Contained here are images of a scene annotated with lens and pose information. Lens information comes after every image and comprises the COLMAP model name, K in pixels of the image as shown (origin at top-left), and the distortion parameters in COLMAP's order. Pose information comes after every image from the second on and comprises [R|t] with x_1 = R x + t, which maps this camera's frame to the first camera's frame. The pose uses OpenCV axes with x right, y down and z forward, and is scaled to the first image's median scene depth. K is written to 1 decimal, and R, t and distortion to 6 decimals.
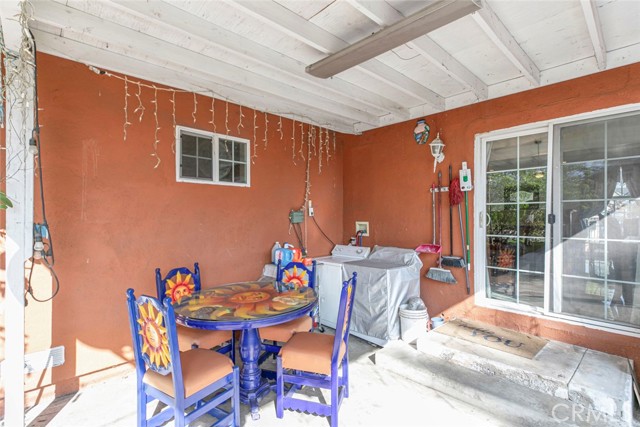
lens RADIAL K [[299.5, 0, 314.3], [0, 299.5, 215.1], [0, 0, 1]] dist [0.012086, 0.000194]
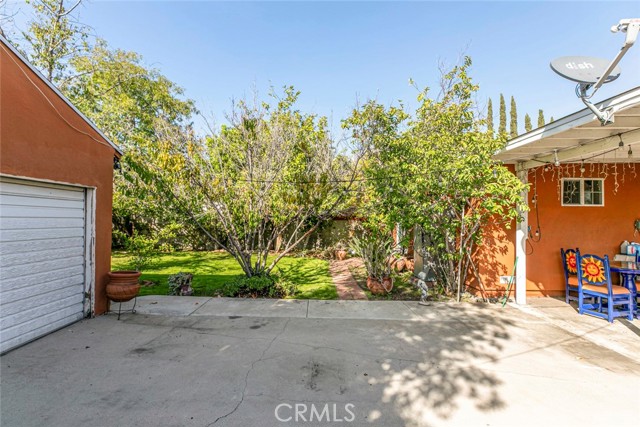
lens RADIAL K [[299.5, 0, 314.3], [0, 299.5, 215.1], [0, 0, 1]] dist [0.012086, 0.000194]
pose [[0.732314, -0.010807, -0.680882, -0.283833], [-0.003559, 0.999800, -0.019696, -0.007345], [0.680958, 0.016847, 0.732128, -1.487889]]
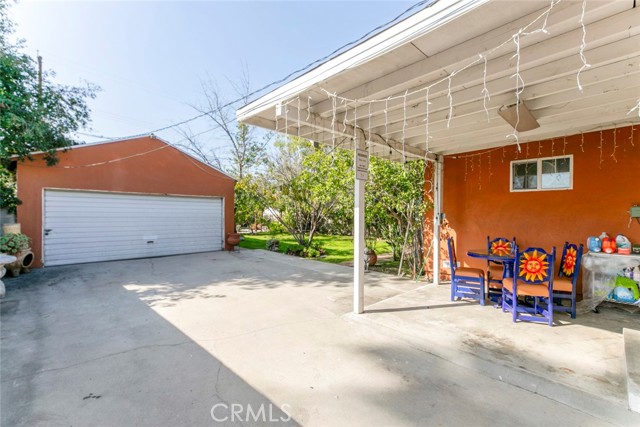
lens RADIAL K [[299.5, 0, 314.3], [0, 299.5, 215.1], [0, 0, 1]] dist [0.012086, 0.000194]
pose [[-0.013751, -0.004323, -0.999896, 1.313780], [-0.009357, 0.999947, -0.004195, 0.043743], [0.999862, 0.009298, -0.013790, -0.151185]]
